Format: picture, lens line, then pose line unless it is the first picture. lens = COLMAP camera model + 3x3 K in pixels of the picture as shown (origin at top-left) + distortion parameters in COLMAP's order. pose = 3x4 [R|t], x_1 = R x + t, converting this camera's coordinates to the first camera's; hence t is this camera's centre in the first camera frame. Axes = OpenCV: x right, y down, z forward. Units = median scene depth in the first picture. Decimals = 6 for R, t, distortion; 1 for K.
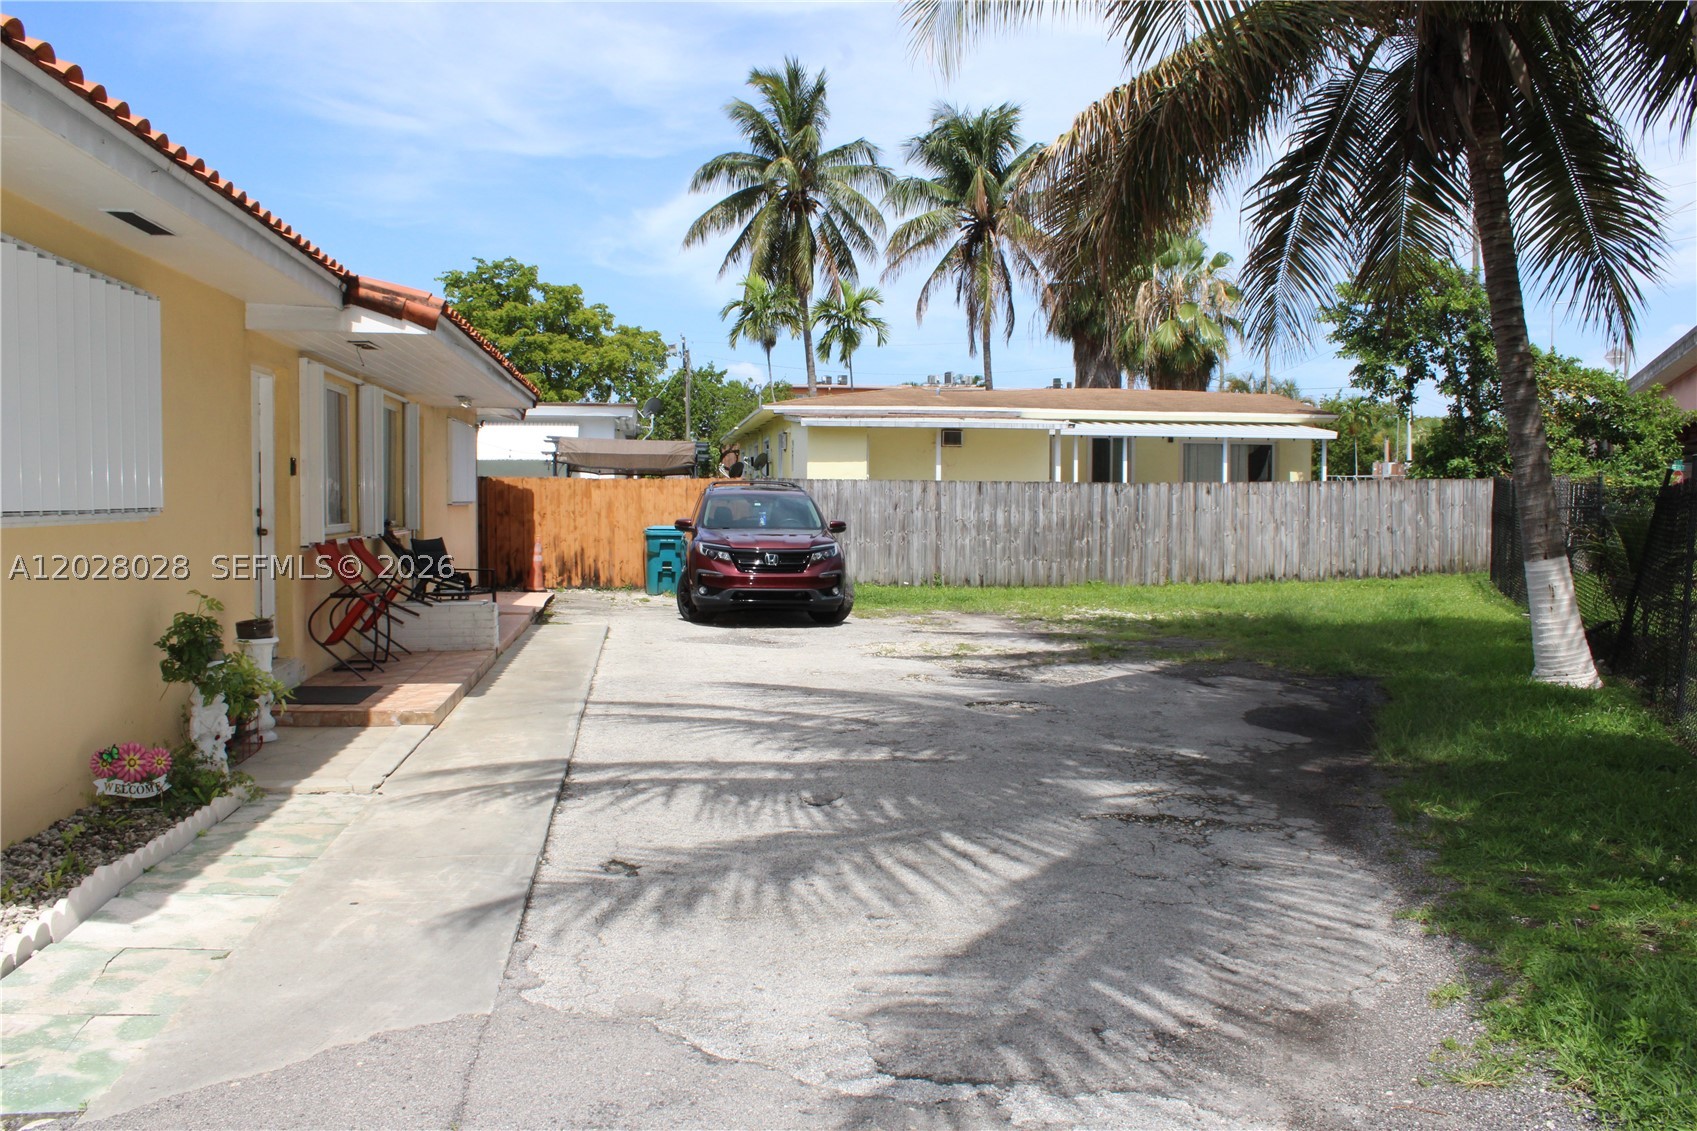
lens RADIAL K [[1405.1, 0, 839.7], [0, 1405.1, 555.5], [0, 0, 1]] dist [-0.172106, 0.157948]
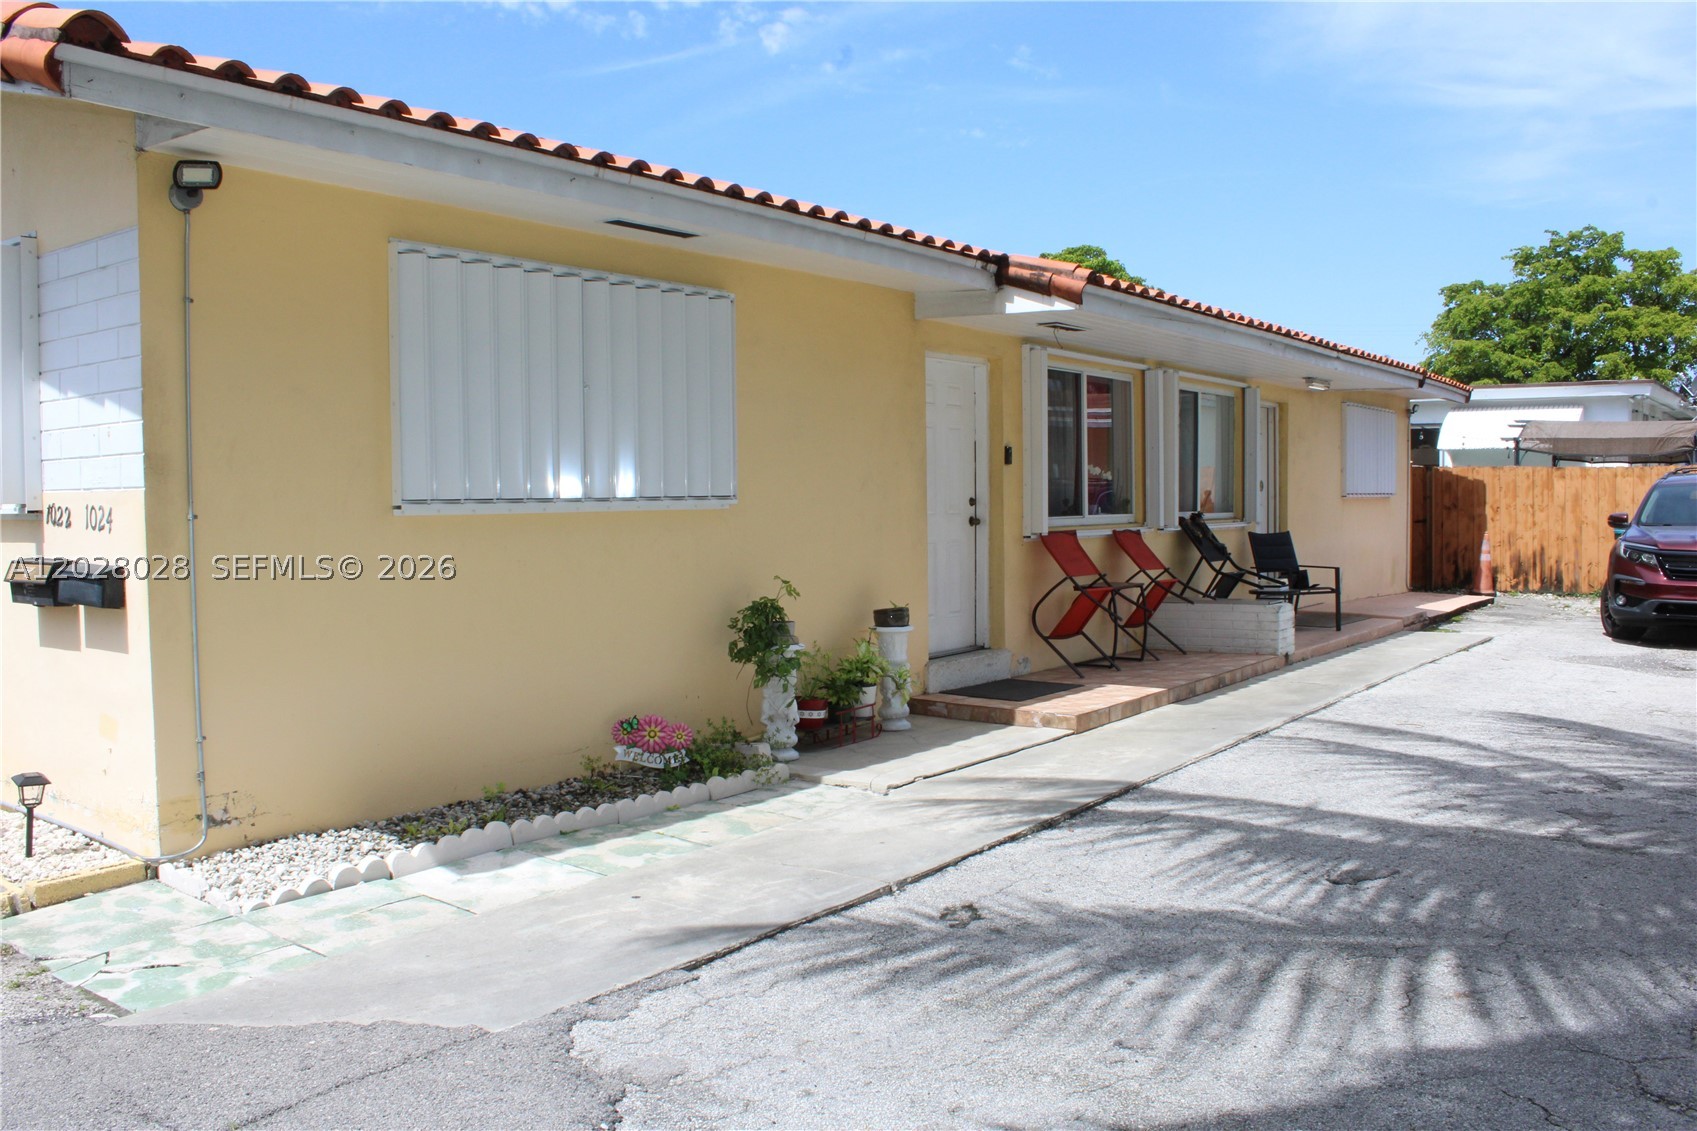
lens RADIAL K [[1405.1, 0, 846.8], [0, 1405.1, 559.9], [0, 0, 1]] dist [-0.172106, 0.157948]
pose [[0.714916, 0.025017, -0.698762, 0.215785], [-0.020379, 0.999681, 0.014941, -0.002429], [0.698913, 0.003559, 0.715198, 0.193464]]
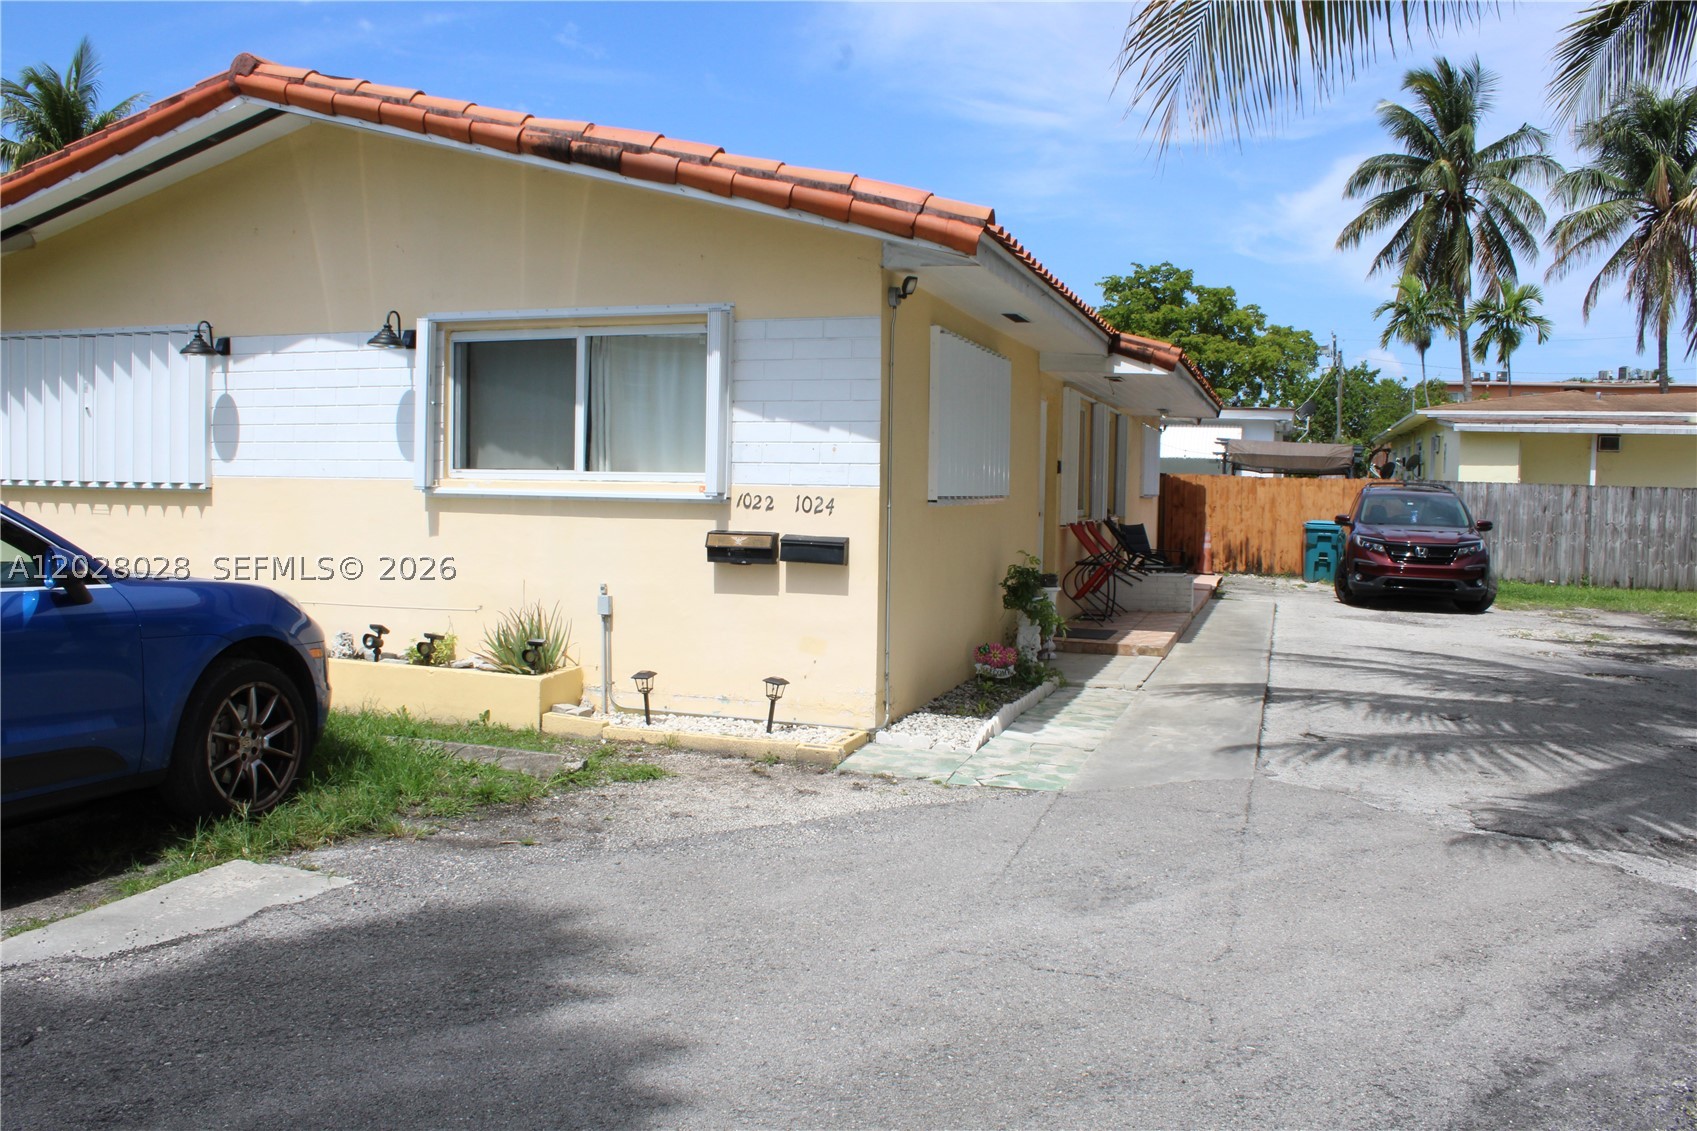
lens RADIAL K [[1405.1, 0, 831.7], [0, 1405.1, 531.5], [0, 0, 1]] dist [-0.172106, 0.157948]
pose [[0.898042, 0.033637, -0.438622, 0.012204], [-0.038709, 0.999247, -0.002624, 0.011842], [0.438204, 0.019335, 0.898668, -0.342977]]
